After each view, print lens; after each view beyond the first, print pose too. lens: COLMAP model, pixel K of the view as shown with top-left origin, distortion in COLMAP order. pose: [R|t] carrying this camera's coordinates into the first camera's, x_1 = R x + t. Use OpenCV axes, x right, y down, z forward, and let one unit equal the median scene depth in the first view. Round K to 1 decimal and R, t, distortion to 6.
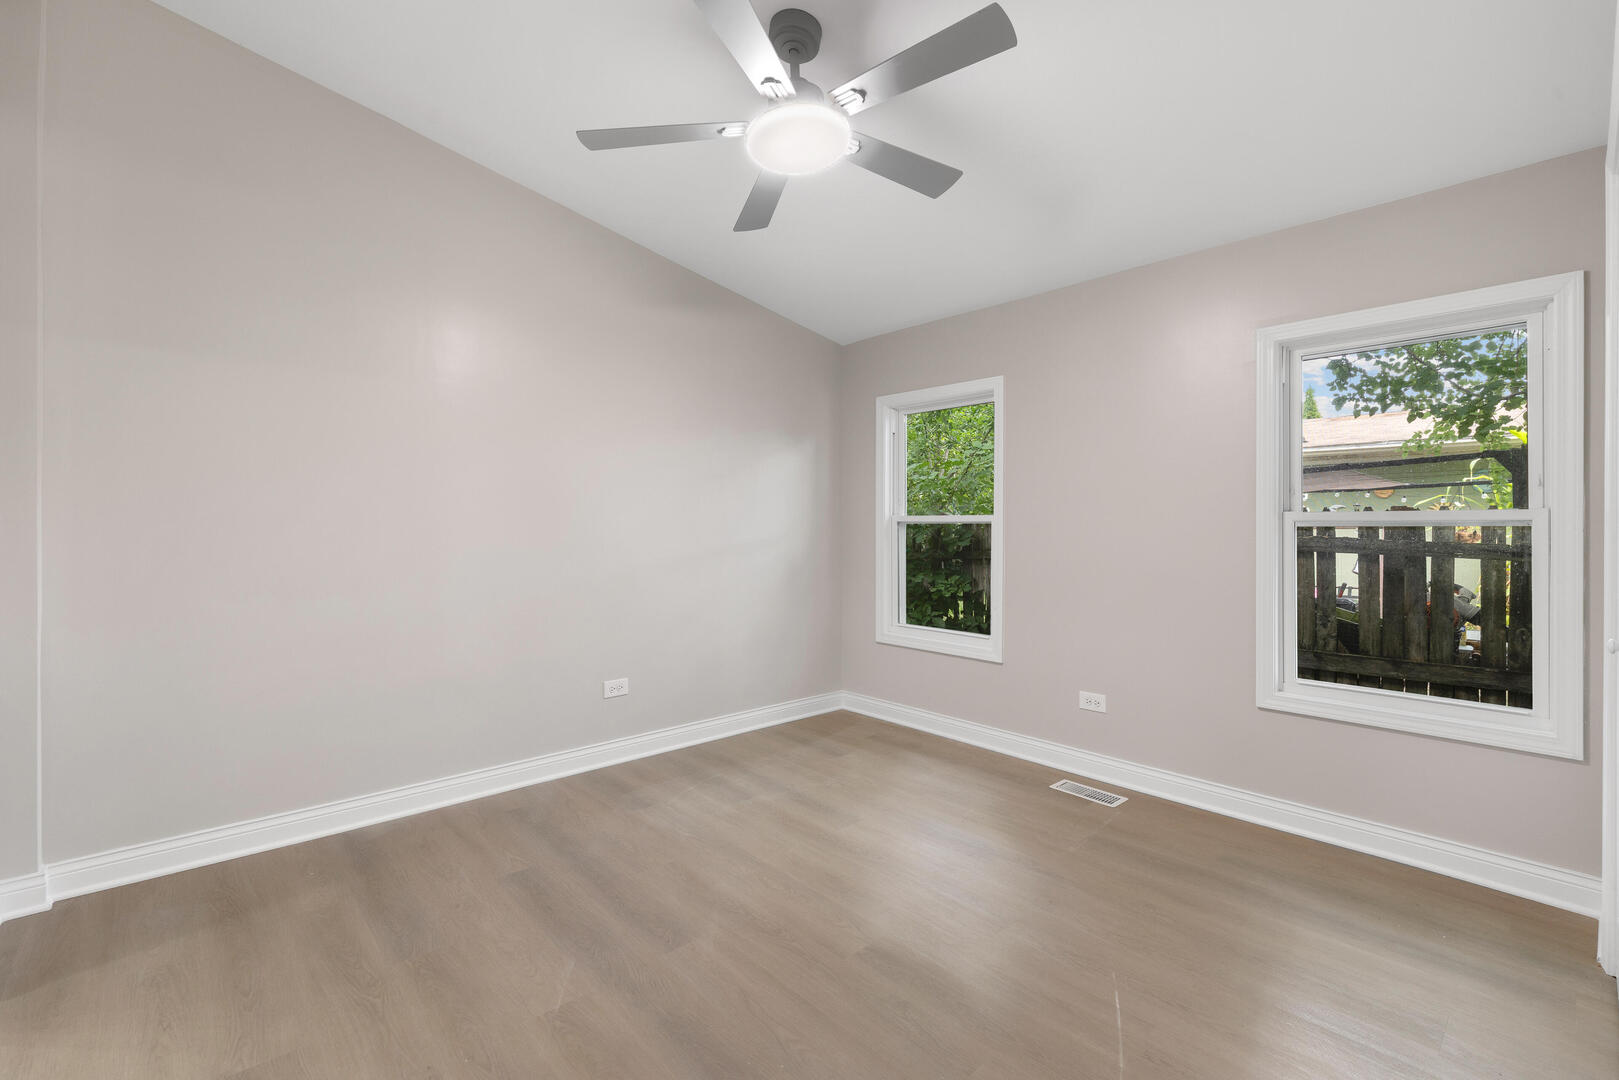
lens RADIAL K [[709.6, 0, 806.3], [0, 709.6, 527.6], [0, 0, 1]] dist [-0.002283, -0.000927]
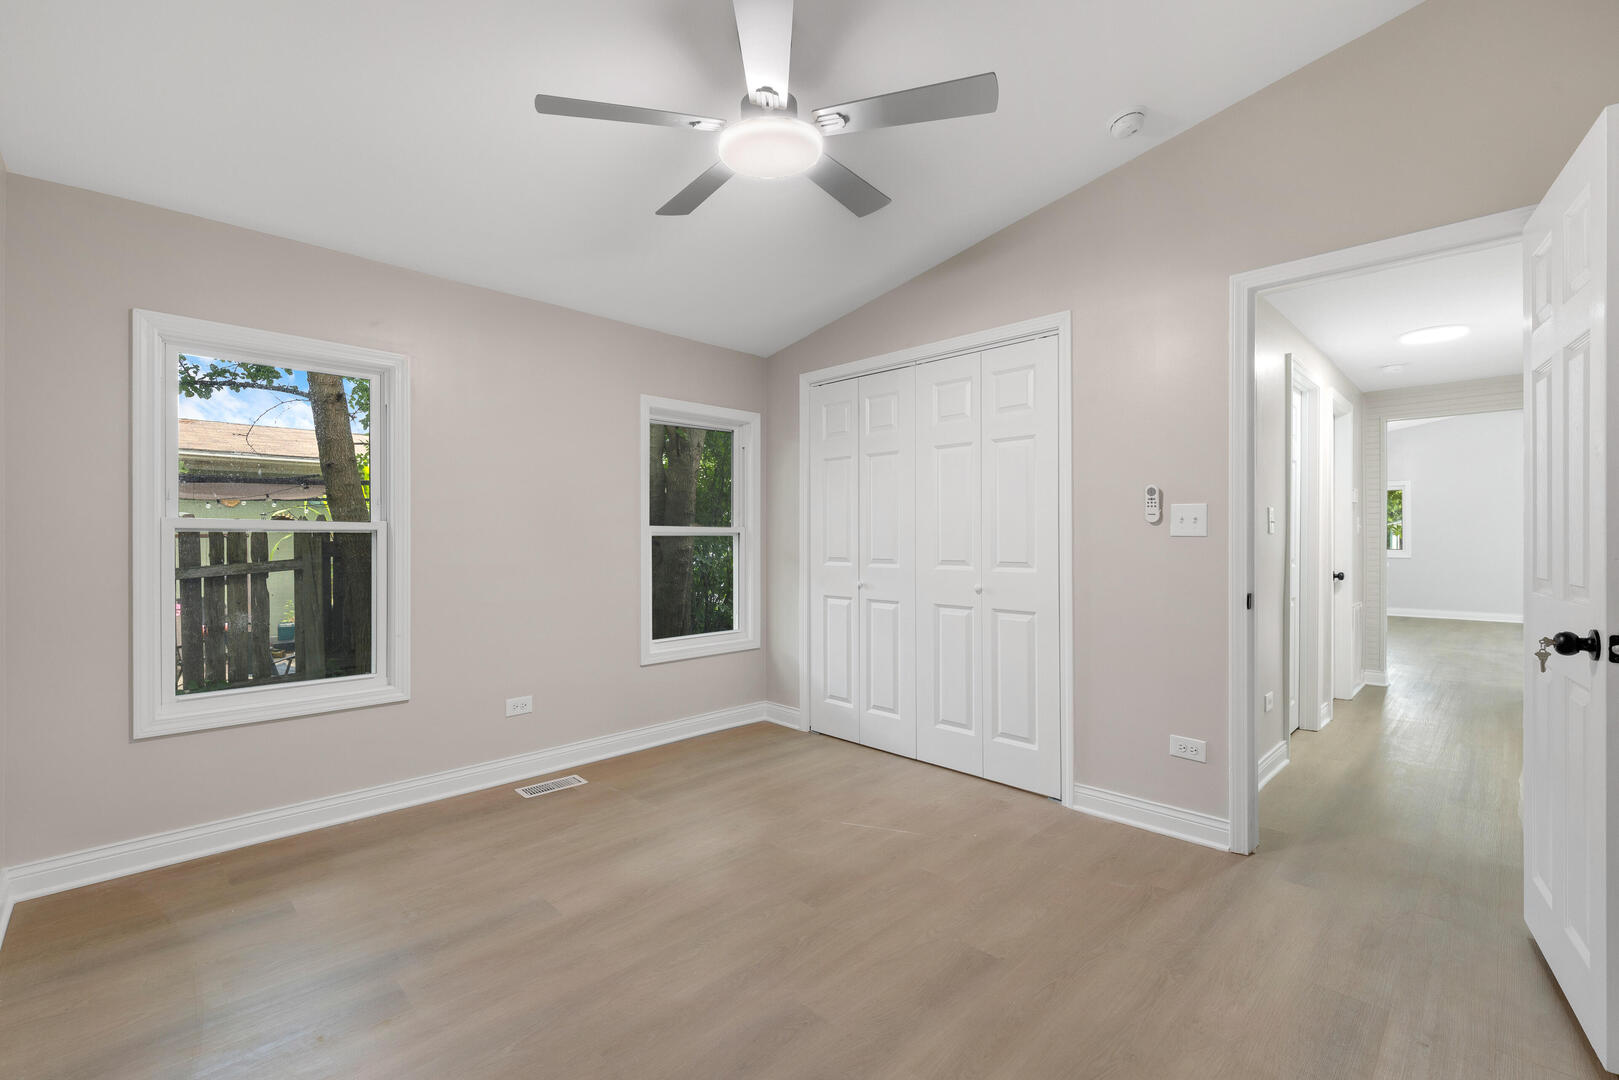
lens RADIAL K [[709.6, 0, 782.0], [0, 709.6, 530.3], [0, 0, 1]] dist [-0.002283, -0.000927]
pose [[-0.036400, 0.001080, 0.999337, -0.599288], [0.003187, 0.999994, -0.000964, -0.009276], [-0.999332, 0.003150, -0.036403, 0.599156]]
